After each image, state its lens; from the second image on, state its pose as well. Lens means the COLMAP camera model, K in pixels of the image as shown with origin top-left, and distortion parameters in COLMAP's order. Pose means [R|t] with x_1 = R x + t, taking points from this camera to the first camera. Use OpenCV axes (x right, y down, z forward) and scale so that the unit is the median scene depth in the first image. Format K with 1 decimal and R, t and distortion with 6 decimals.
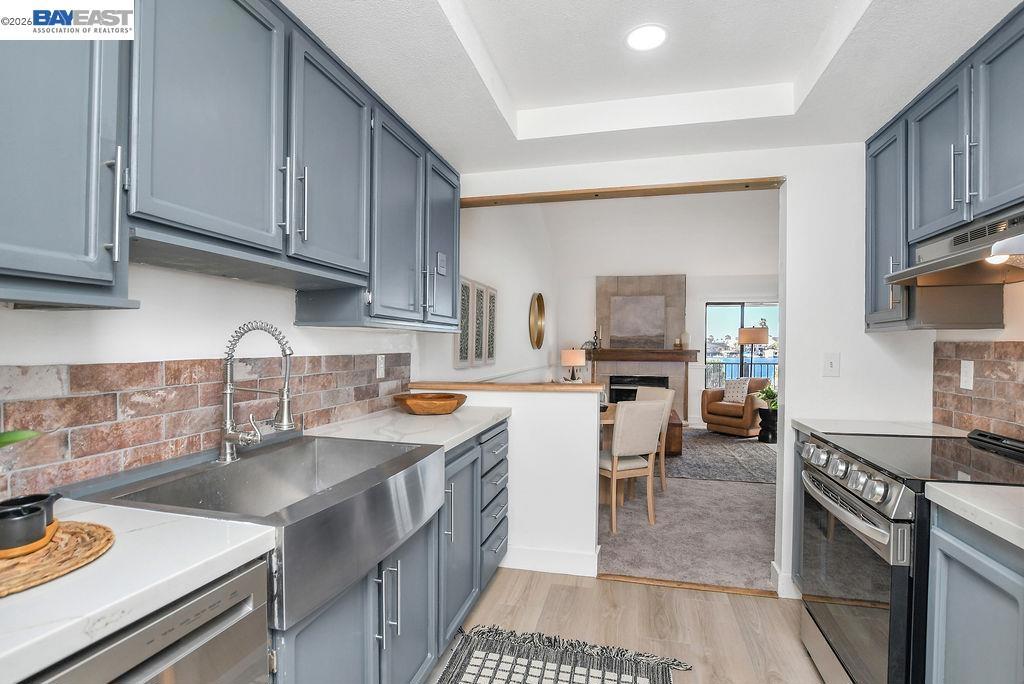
lens RADIAL K [[485.1, 0, 508.5], [0, 485.1, 348.6], [0, 0, 1]] dist [-0.017548, 0.004731]
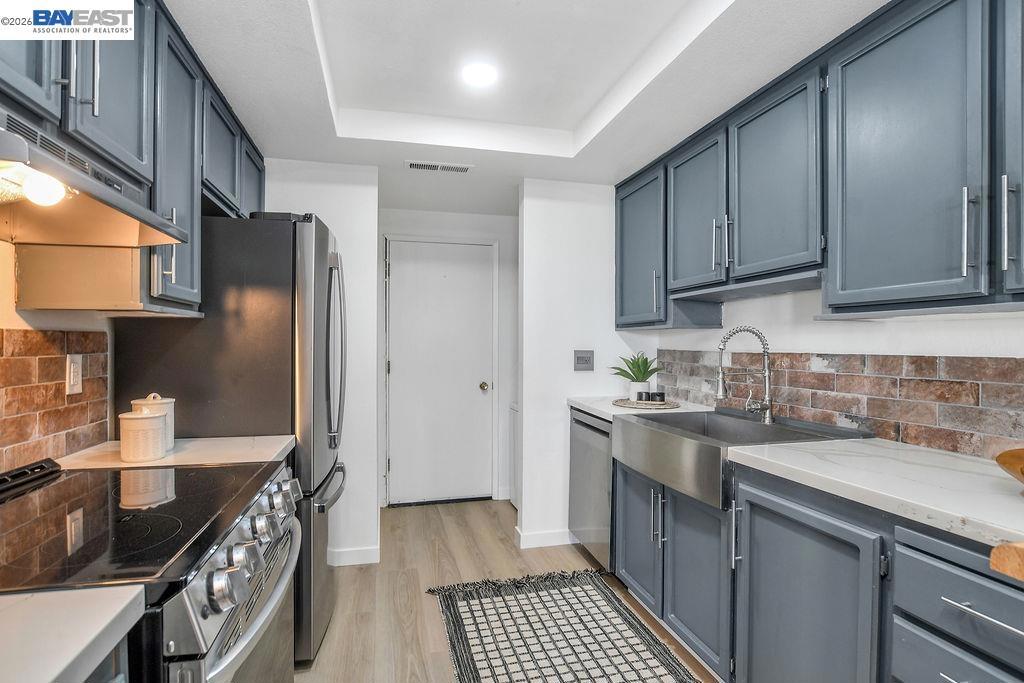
lens RADIAL K [[485.1, 0, 508.5], [0, 485.1, 348.1], [0, 0, 1]] dist [-0.017548, 0.004731]
pose [[-0.871861, -0.002773, -0.489745, 0.682557], [-0.009331, 0.999897, 0.010950, 0.000064], [0.489664, 0.014117, -0.871797, 1.607102]]
